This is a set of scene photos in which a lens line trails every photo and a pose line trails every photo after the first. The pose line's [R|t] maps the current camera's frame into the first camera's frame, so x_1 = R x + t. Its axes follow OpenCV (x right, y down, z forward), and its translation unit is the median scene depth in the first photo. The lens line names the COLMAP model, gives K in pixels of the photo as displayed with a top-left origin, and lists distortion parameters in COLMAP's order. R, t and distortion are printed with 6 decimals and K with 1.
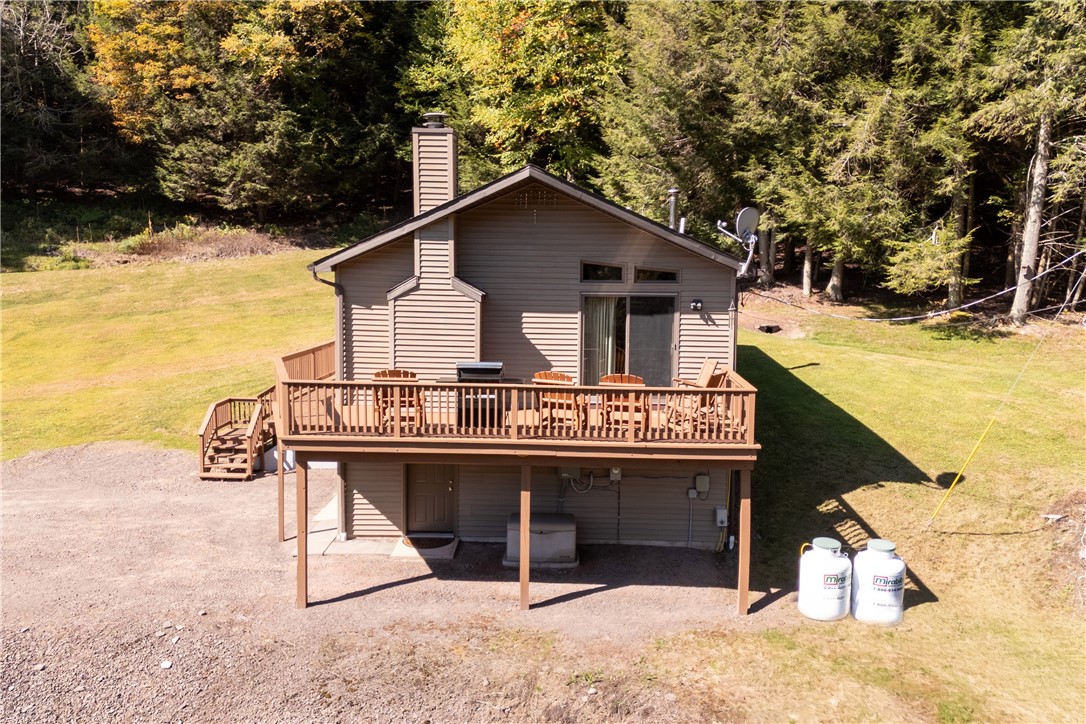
lens RADIAL K [[955.7, 0, 559.1], [0, 955.7, 359.9], [0, 0, 1]] dist [0.076701, -0.081040]
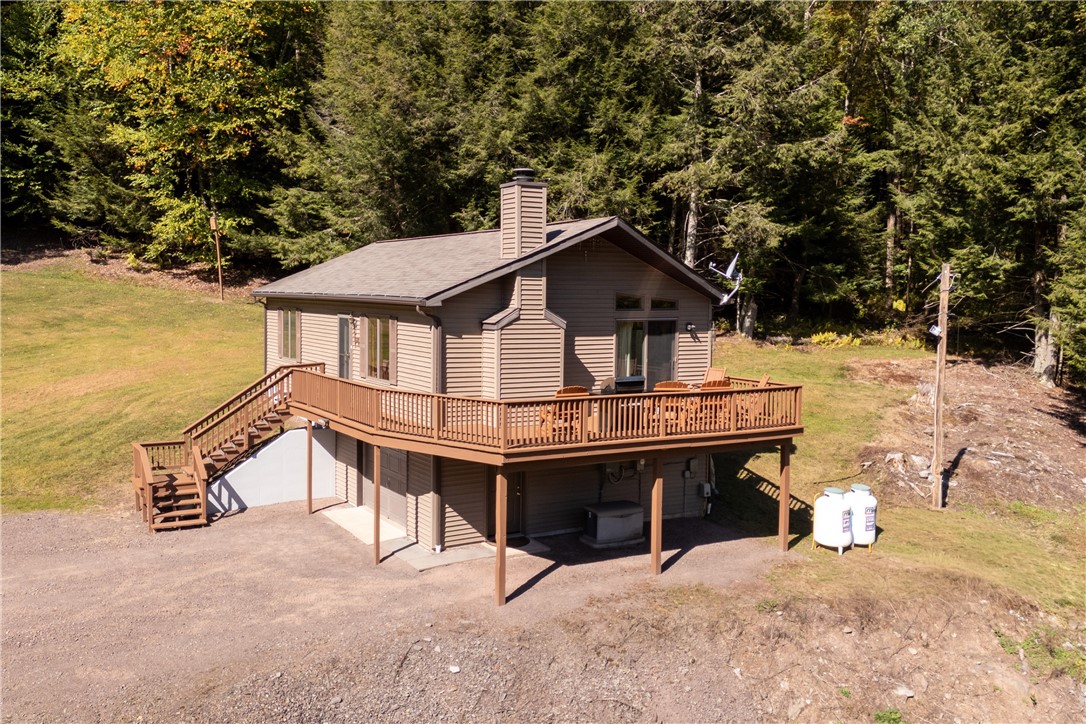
lens RADIAL K [[959.0, 0, 532.2], [0, 959.0, 345.2], [0, 0, 1]] dist [0.063895, -0.019663]
pose [[0.842753, -0.036552, 0.537058, -0.729968], [0.059313, 0.997922, -0.025155, -0.012300], [-0.535023, 0.053054, 0.843170, 0.018273]]
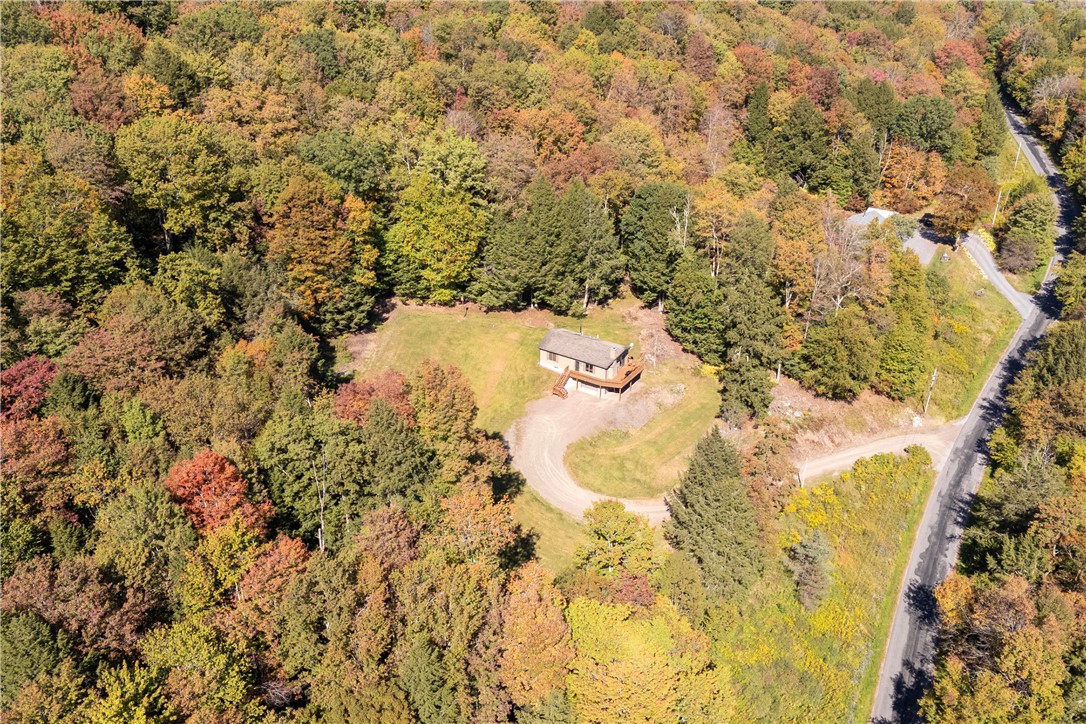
lens RADIAL K [[955.7, 0, 559.1], [0, 955.7, 359.9], [0, 0, 1]] dist [0.076701, -0.081040]
pose [[0.510900, -0.408326, 0.756473, -6.767182], [0.090245, 0.900602, 0.425174, -3.758284], [-0.854890, -0.148953, 0.496967, -2.815286]]
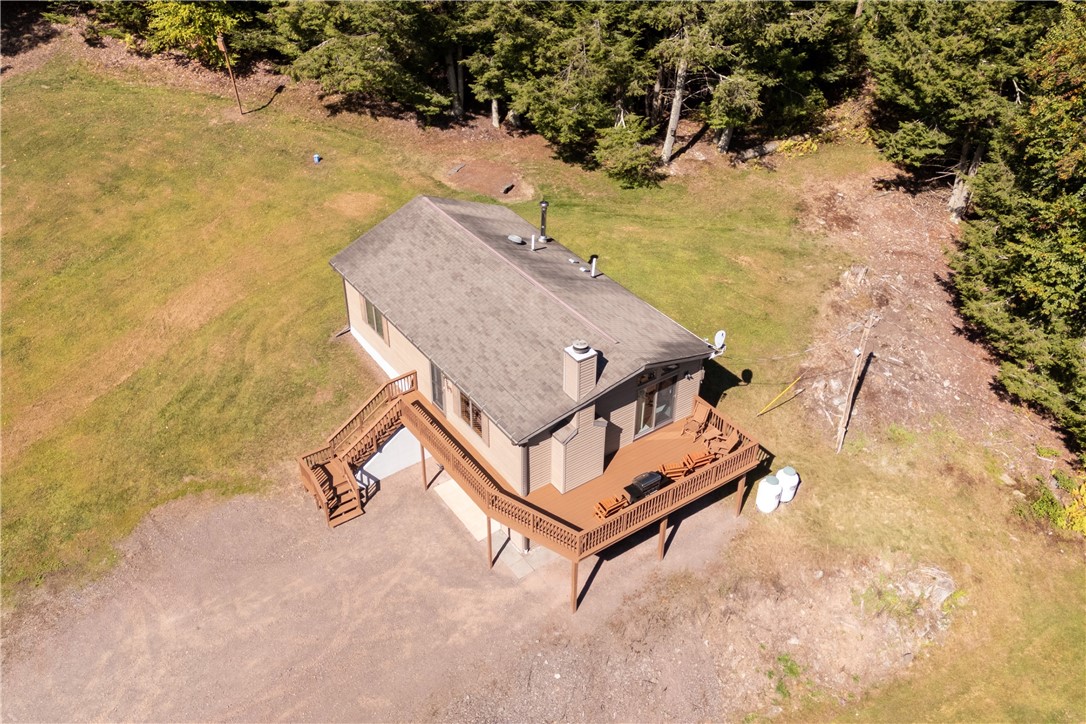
lens RADIAL K [[955.7, 0, 559.1], [0, 955.7, 359.9], [0, 0, 1]] dist [0.076701, -0.081040]
pose [[0.793766, -0.357688, 0.491930, -0.933387], [0.063015, 0.852809, 0.518407, -1.037826], [-0.604950, -0.380495, 0.699471, -0.120844]]
